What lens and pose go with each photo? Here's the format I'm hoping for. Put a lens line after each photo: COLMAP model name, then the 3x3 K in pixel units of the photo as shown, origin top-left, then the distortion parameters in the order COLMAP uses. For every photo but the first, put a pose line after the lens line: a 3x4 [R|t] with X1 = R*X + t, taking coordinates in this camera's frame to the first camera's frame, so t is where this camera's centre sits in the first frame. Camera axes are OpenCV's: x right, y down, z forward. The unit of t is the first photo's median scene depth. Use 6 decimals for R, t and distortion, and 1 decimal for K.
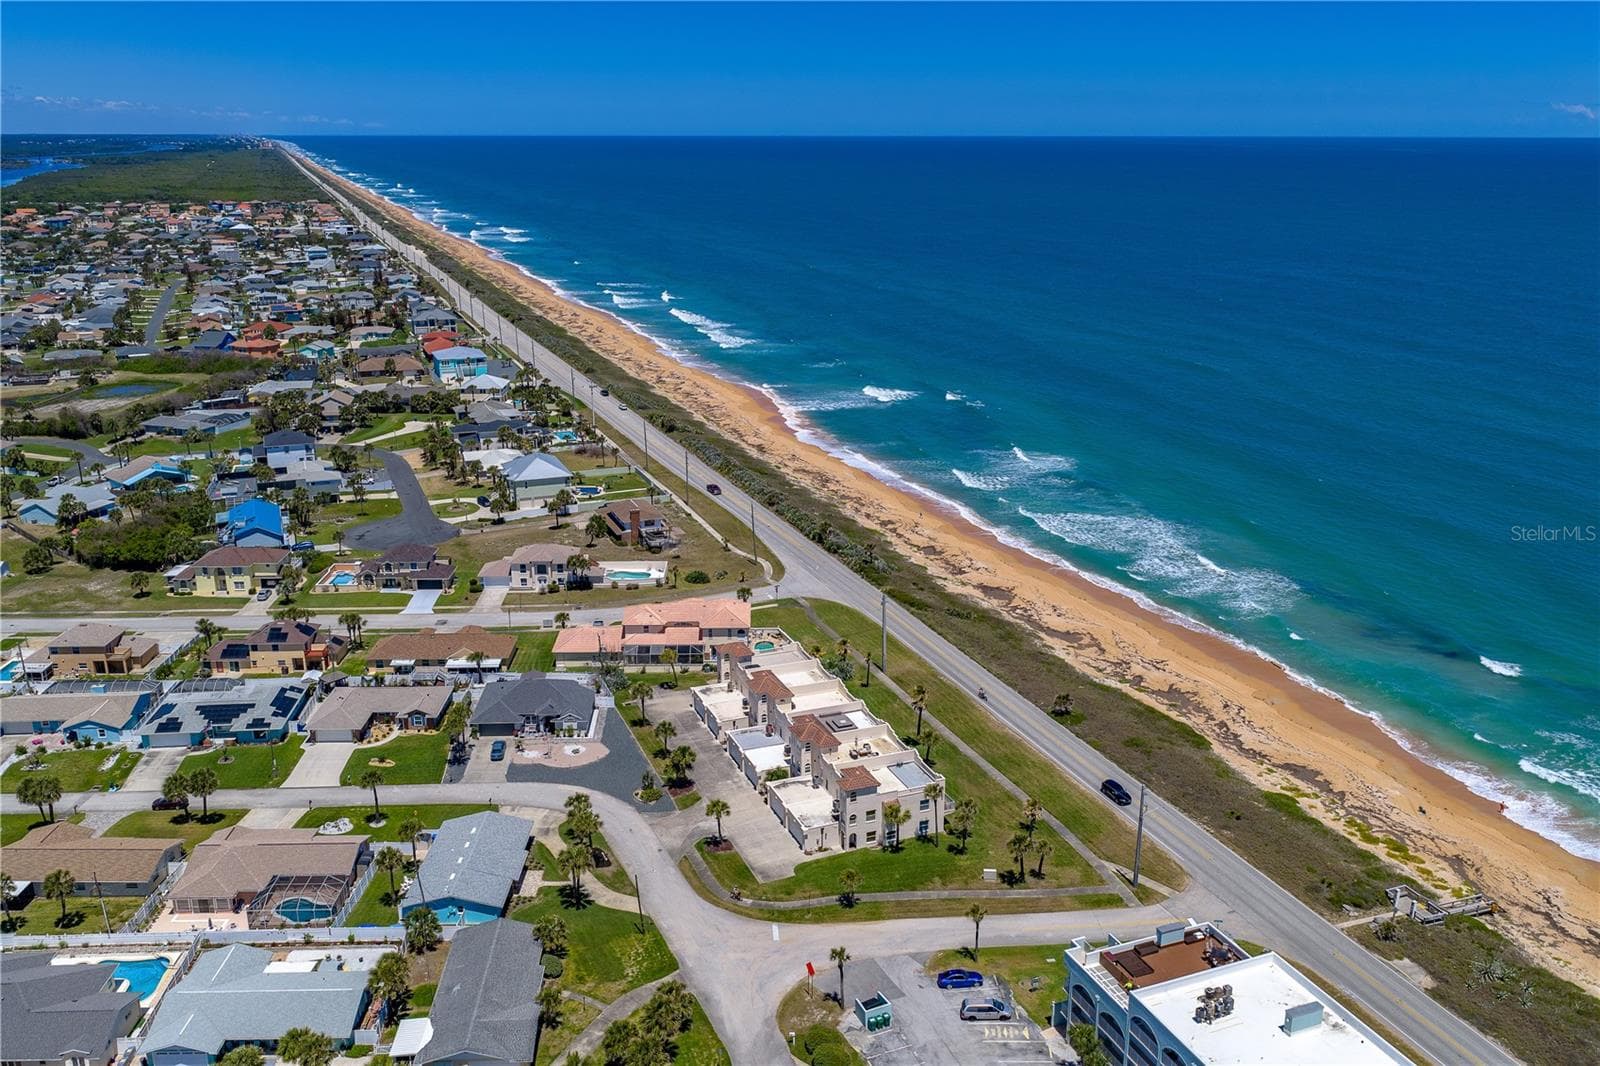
lens RADIAL K [[1326.0, 0, 801.0], [0, 1326.0, 530.5], [0, 0, 1]] dist [0.011682, -0.020858]
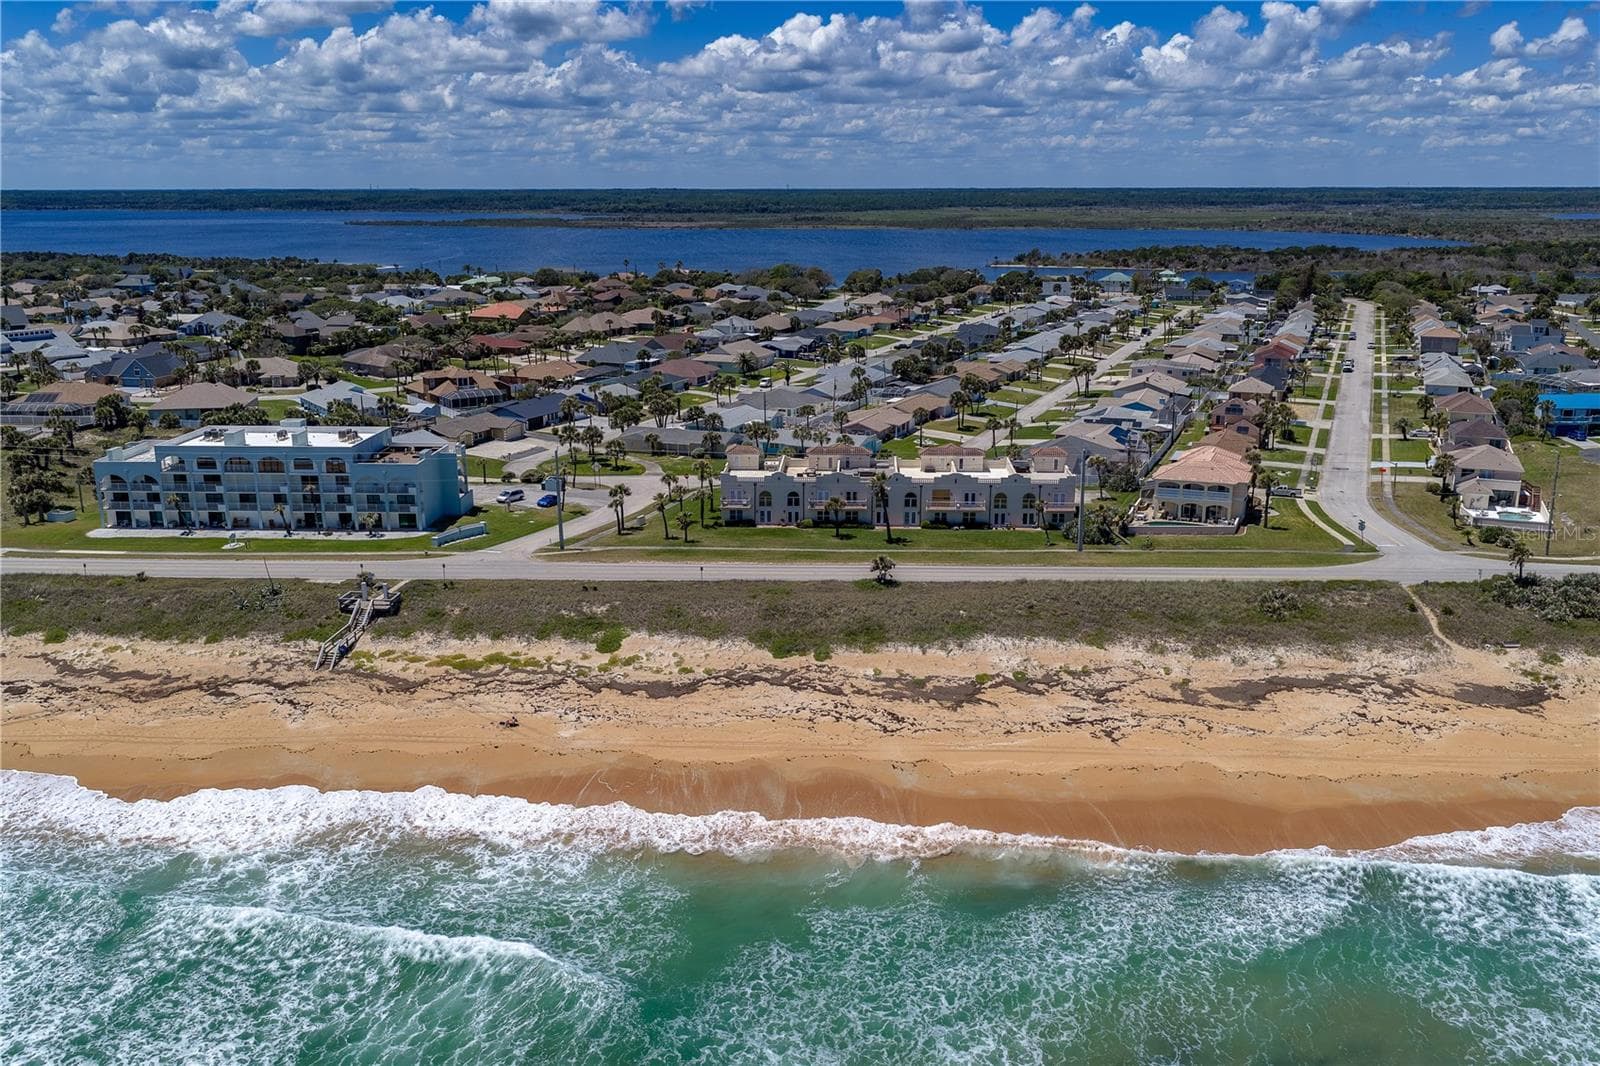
lens RADIAL K [[1326.0, 0, 800.9], [0, 1326.0, 535.2], [0, 0, 1]] dist [0.011682, -0.020858]
pose [[-0.414774, 0.230813, -0.880164, 0.901624], [-0.262194, 0.895949, 0.358510, -0.156584], [0.871330, 0.379475, -0.311099, 1.184457]]
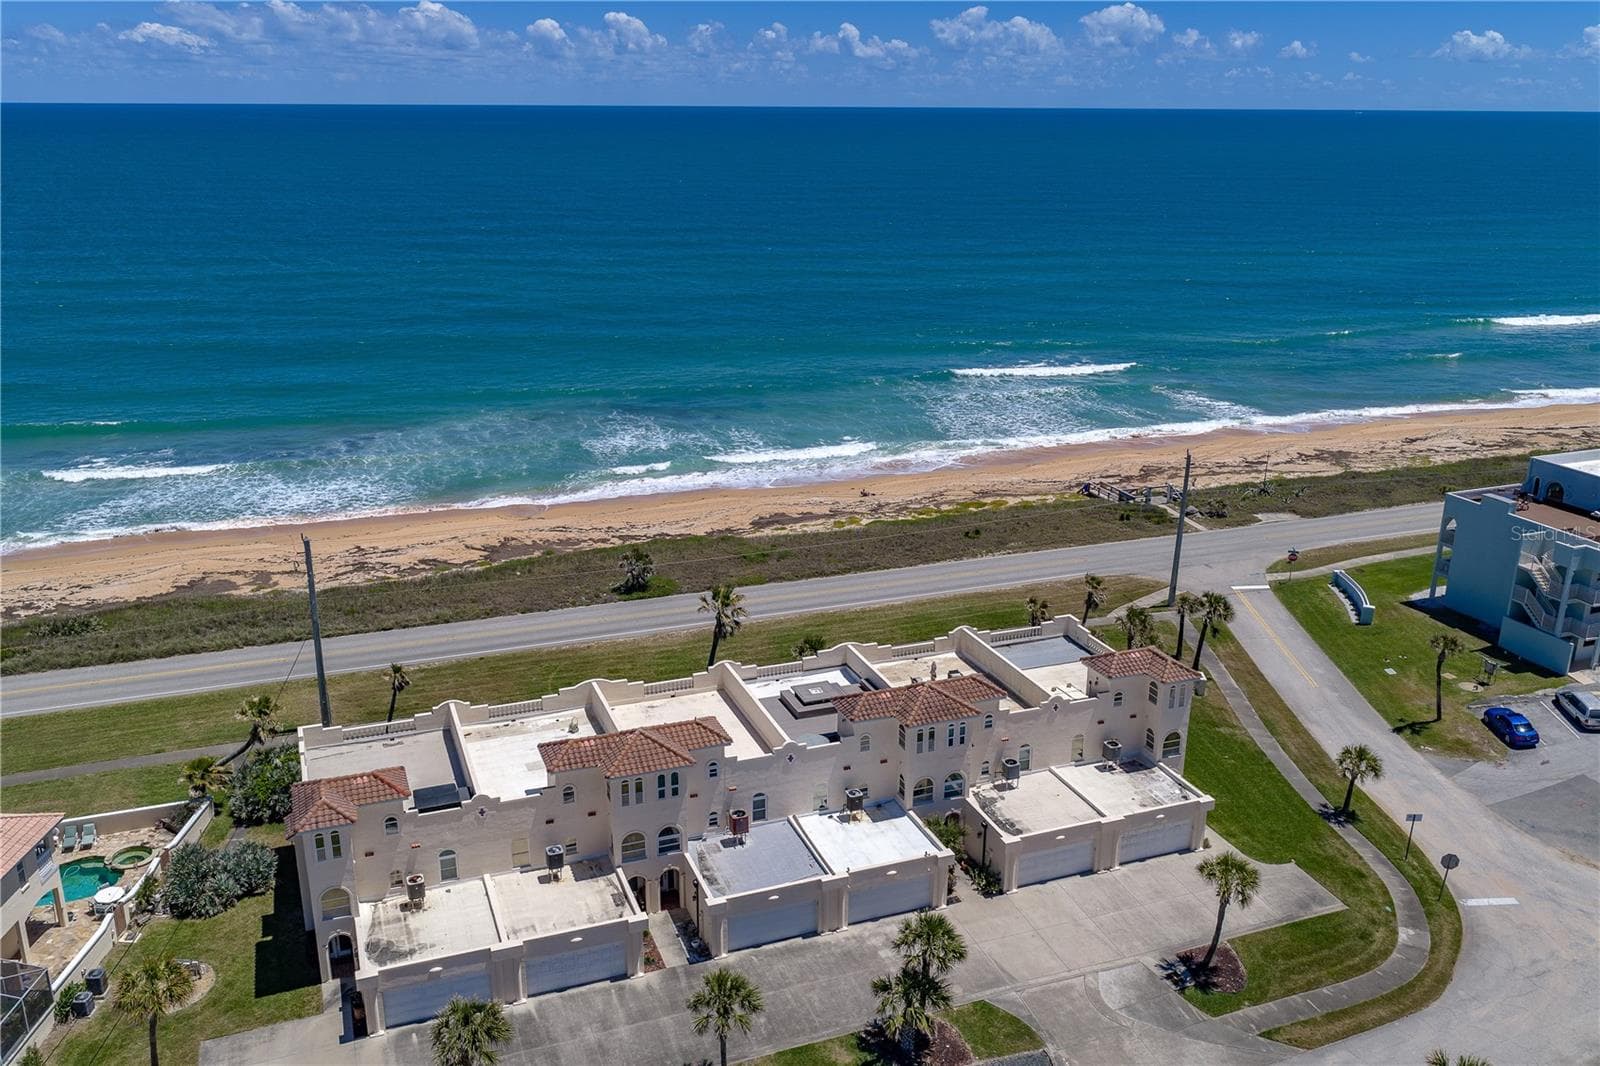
lens RADIAL K [[1326.0, 0, 802.5], [0, 1326.0, 538.7], [0, 0, 1]] dist [0.011682, -0.020858]
pose [[0.014203, -0.313428, 0.949506, -0.334750], [0.283523, 0.911890, 0.296769, -0.029950], [-0.958860, 0.264992, 0.101816, 0.861973]]
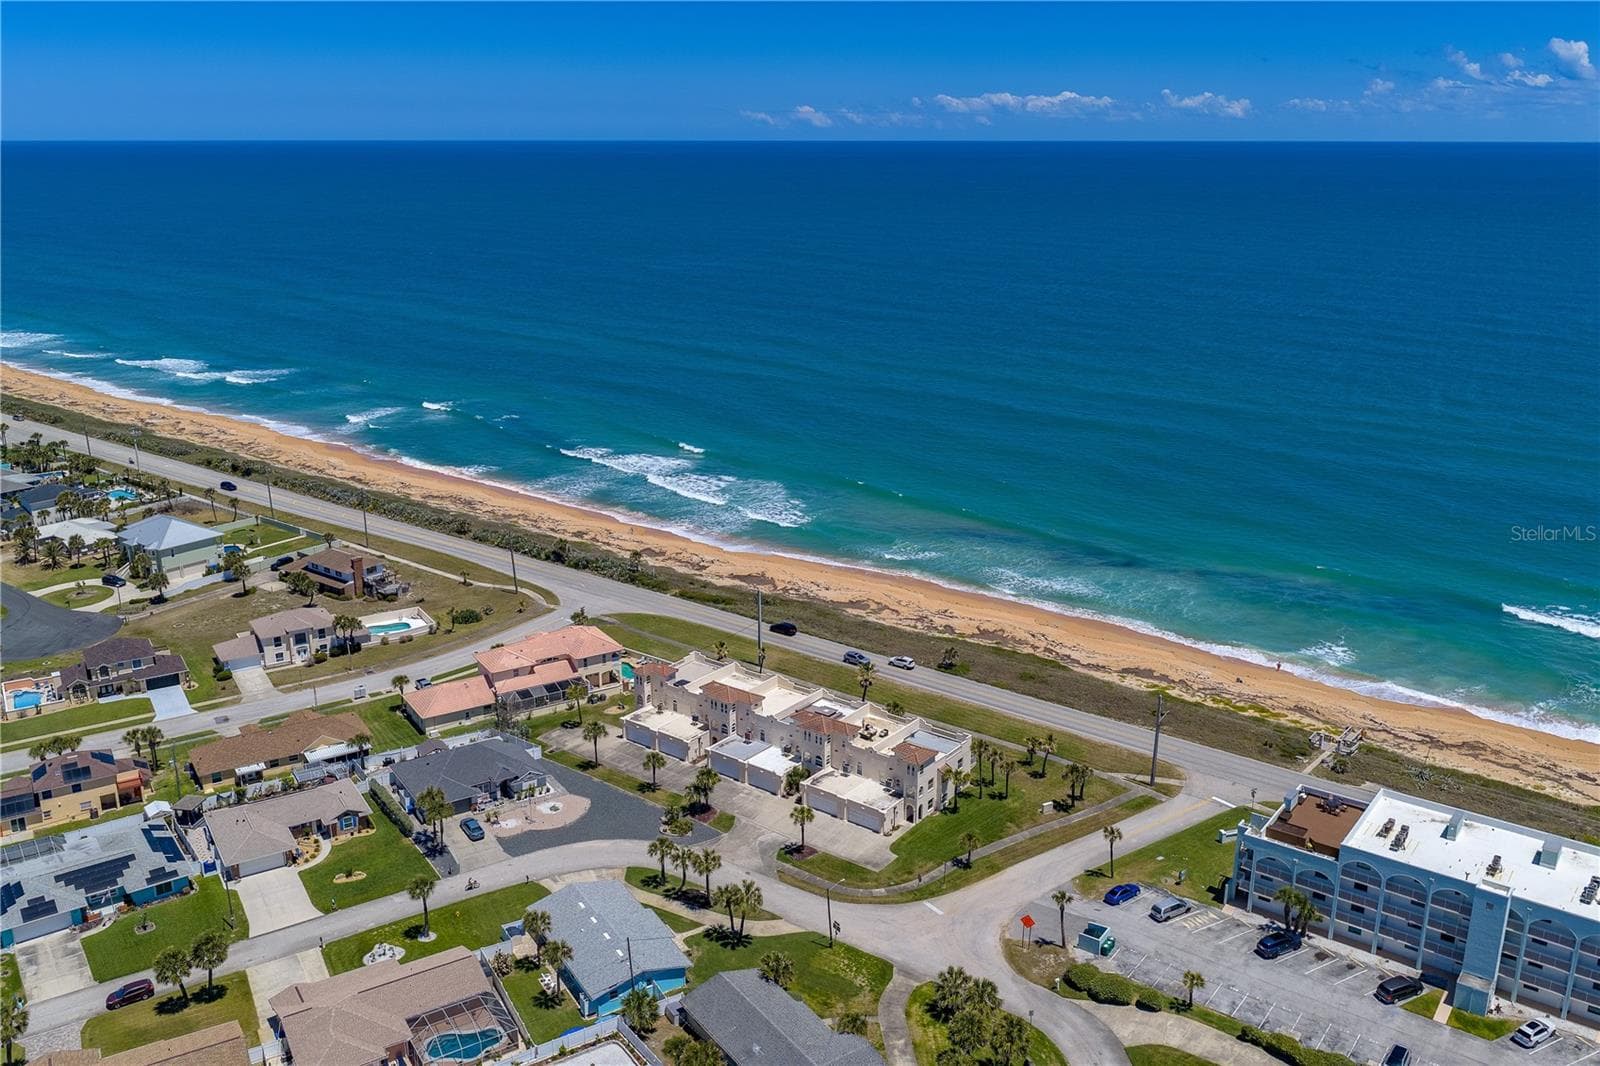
lens RADIAL K [[1326.0, 0, 801.1], [0, 1326.0, 530.5], [0, 0, 1]] dist [0.011682, -0.020858]
pose [[0.858205, -0.146659, 0.491910, -0.426236], [0.148008, 0.988315, 0.036438, -0.030607], [-0.491506, 0.041535, 0.869883, 0.103086]]
